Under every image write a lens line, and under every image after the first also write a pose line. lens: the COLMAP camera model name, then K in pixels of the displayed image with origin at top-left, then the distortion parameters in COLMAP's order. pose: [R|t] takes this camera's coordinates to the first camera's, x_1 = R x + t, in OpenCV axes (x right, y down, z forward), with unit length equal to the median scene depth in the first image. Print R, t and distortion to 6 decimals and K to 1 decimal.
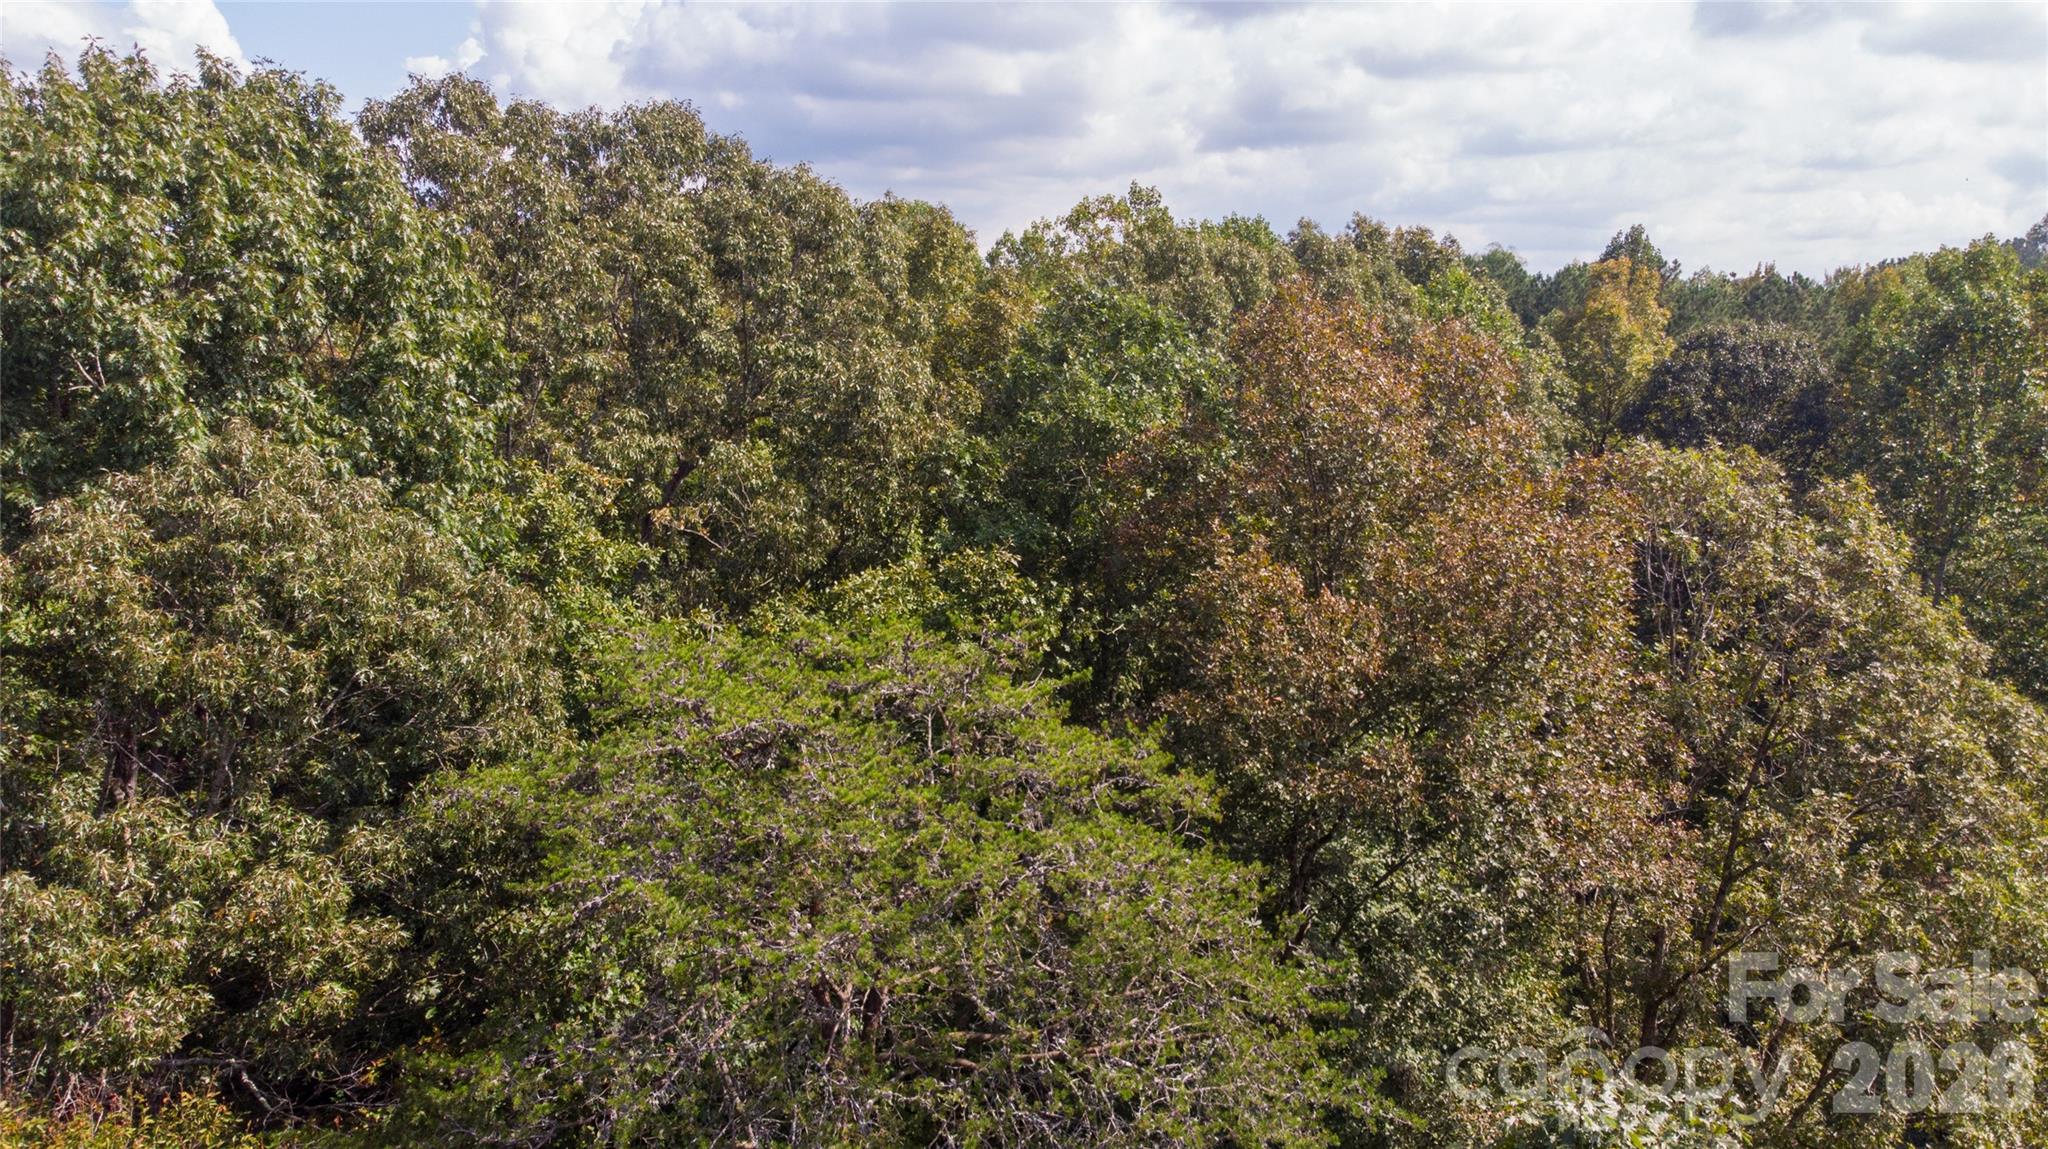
lens RADIAL K [[1492.9, 0, 1079.3], [0, 1492.9, 650.7], [0, 0, 1]] dist [0.029672, 0.001265]
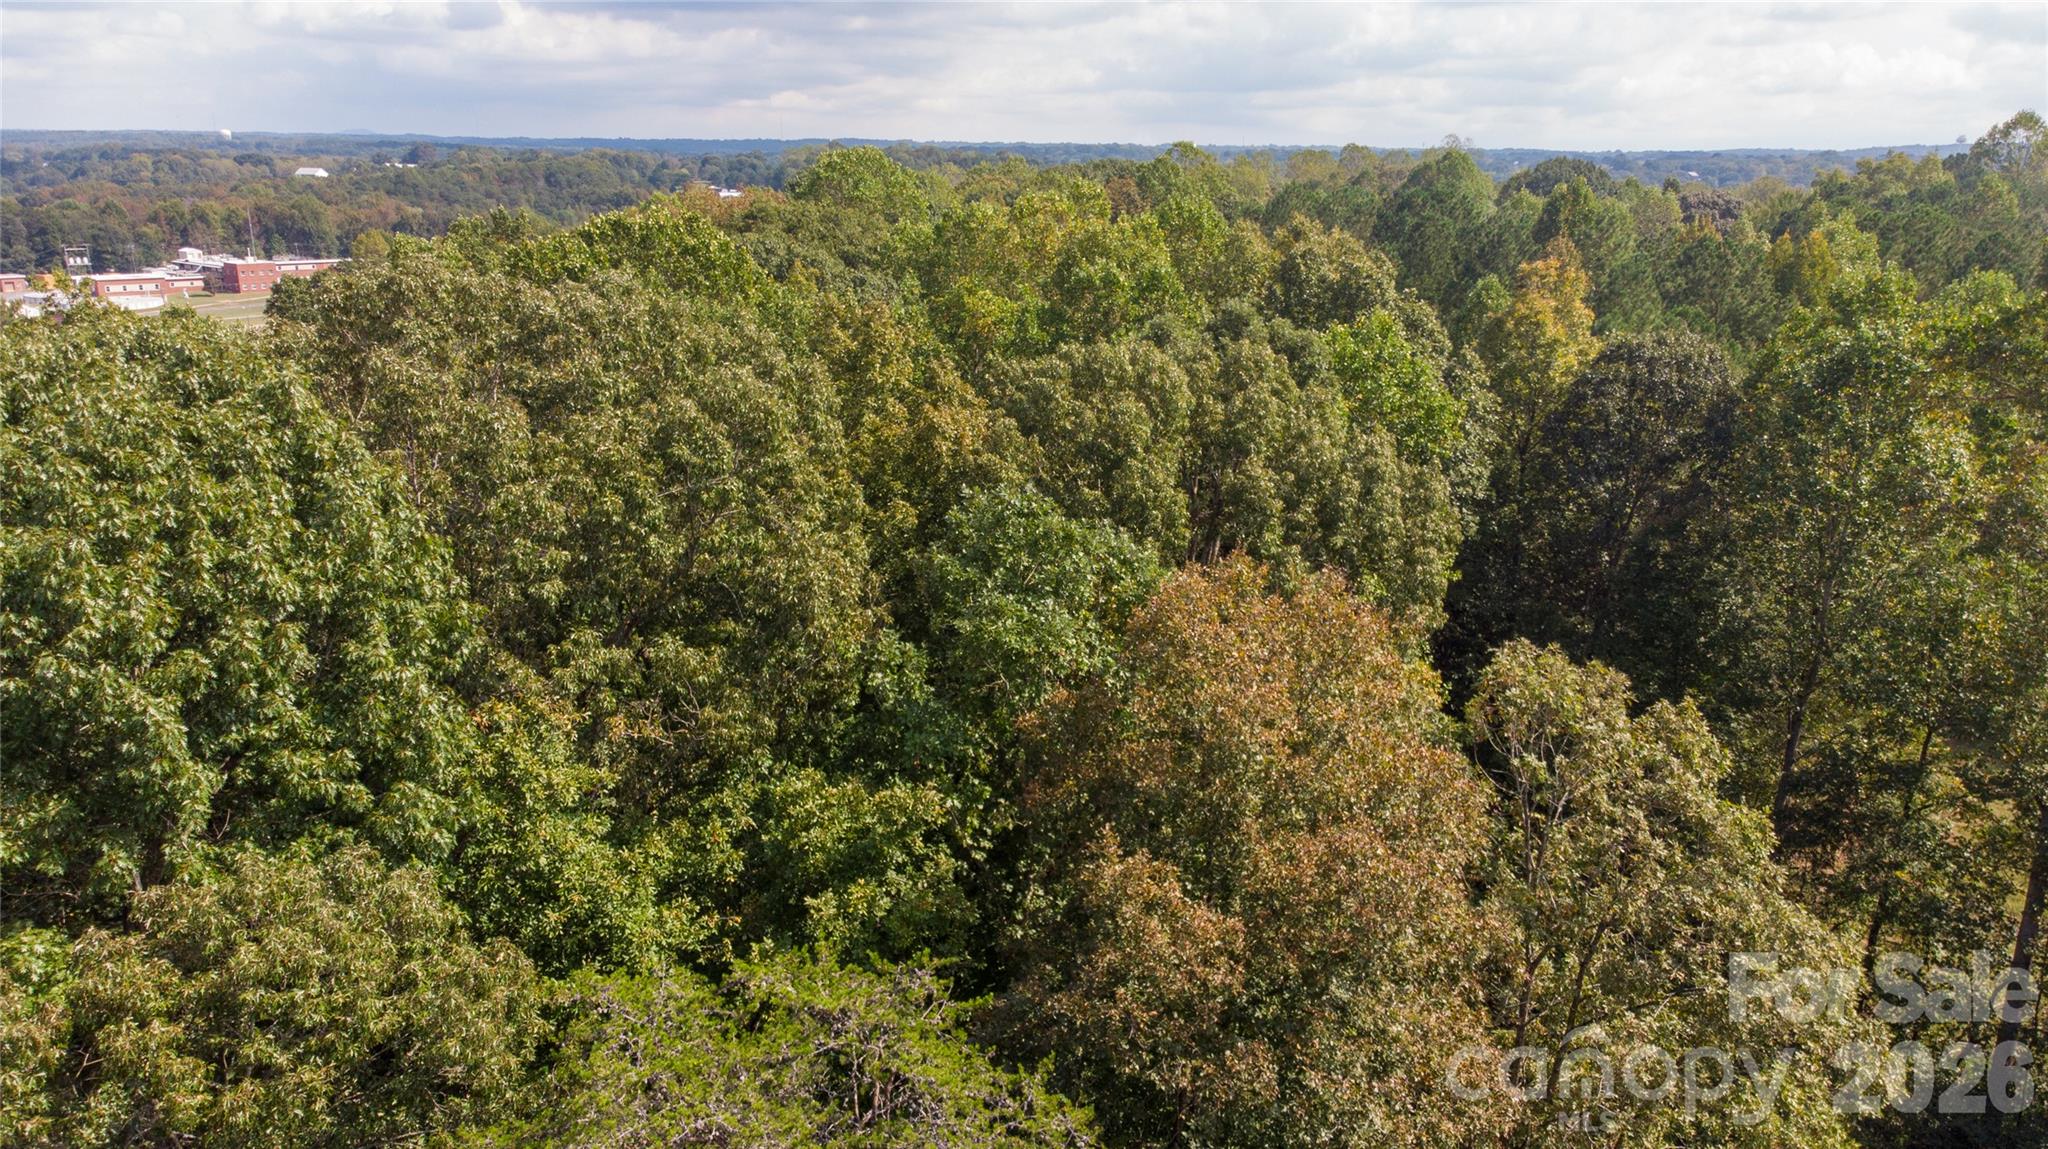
lens RADIAL K [[1523.0, 0, 1101.9], [0, 1523.0, 574.7], [0, 0, 1]] dist [0.024757, -0.001966]
pose [[0.999460, -0.005294, 0.032441, 0.045612], [0.002448, 0.996192, 0.087147, -0.339428], [-0.032778, -0.087020, 0.995667, -0.130436]]
